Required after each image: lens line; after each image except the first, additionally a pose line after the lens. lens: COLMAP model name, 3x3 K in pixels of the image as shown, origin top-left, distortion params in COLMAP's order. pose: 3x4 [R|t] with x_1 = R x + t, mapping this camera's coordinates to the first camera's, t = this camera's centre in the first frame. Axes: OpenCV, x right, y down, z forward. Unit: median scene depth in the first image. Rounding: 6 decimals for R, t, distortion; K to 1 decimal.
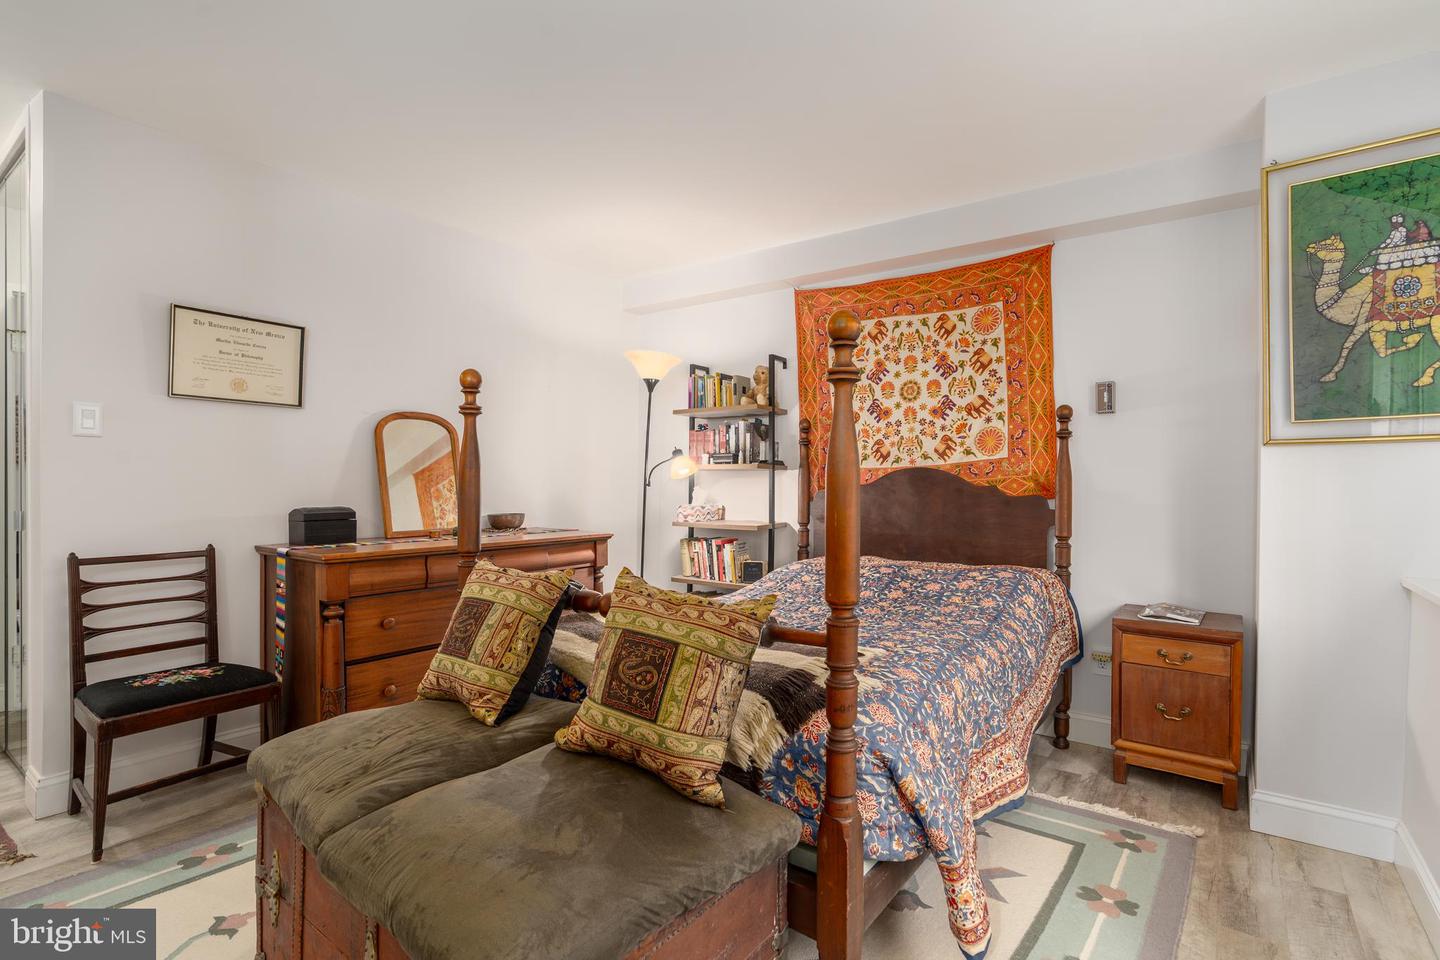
lens RADIAL K [[661.3, 0, 702.2], [0, 661.3, 484.5], [0, 0, 1]] dist [0.000097, 0.000346]
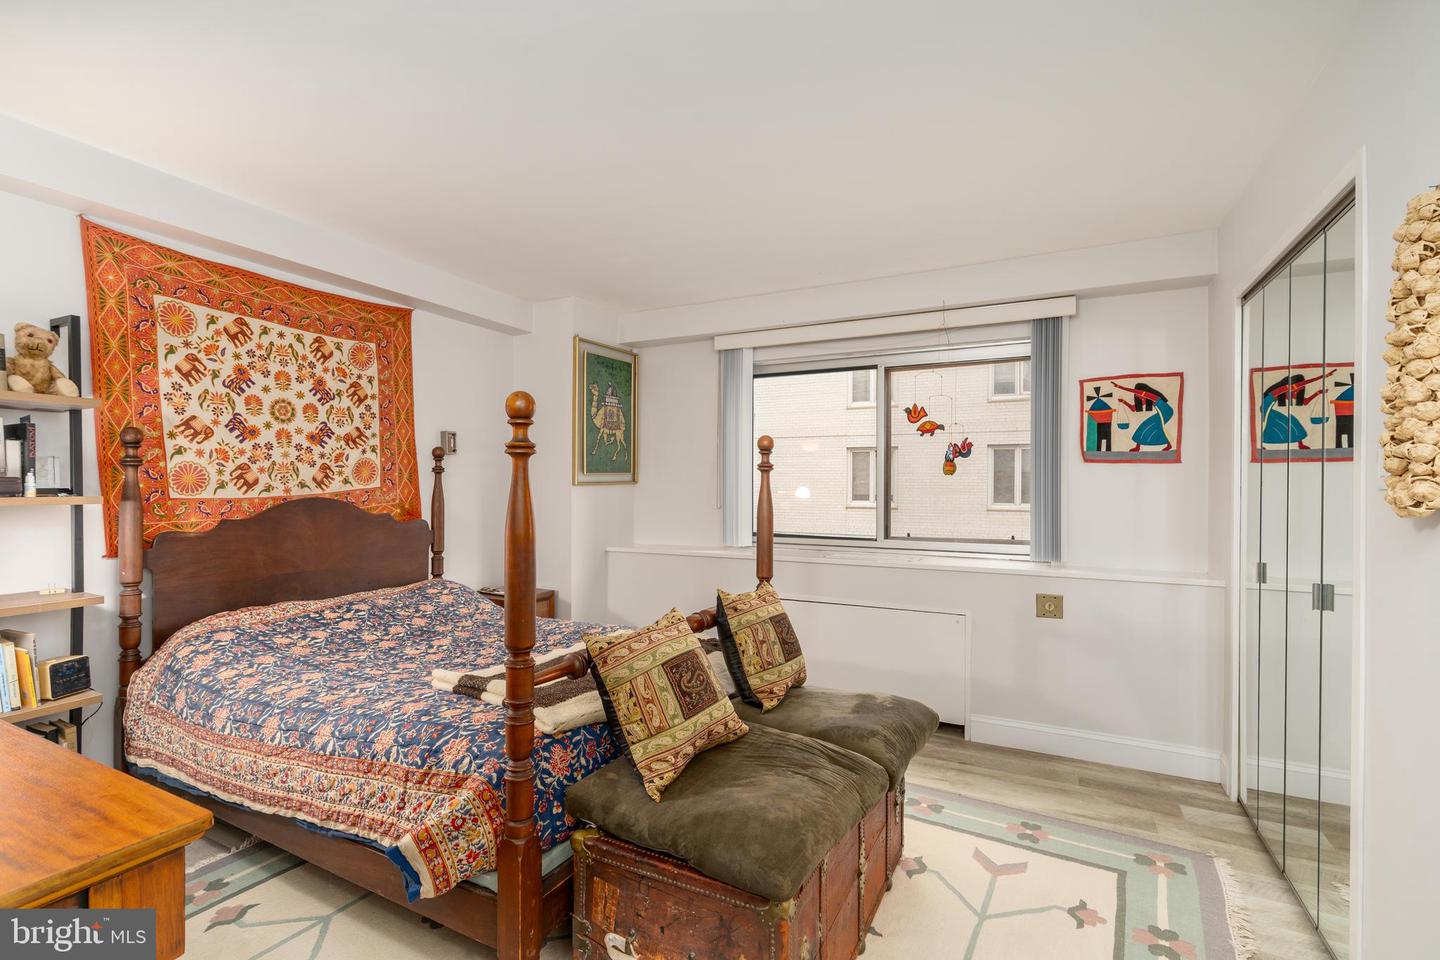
lens RADIAL K [[661.3, 0, 702.2], [0, 661.3, 484.5], [0, 0, 1]] dist [0.000097, 0.000346]
pose [[-0.140433, -0.013349, 0.990000, -0.661556], [-0.000182, 0.999909, 0.013457, -0.056164], [-0.990090, 0.001710, -0.140423, 0.582717]]
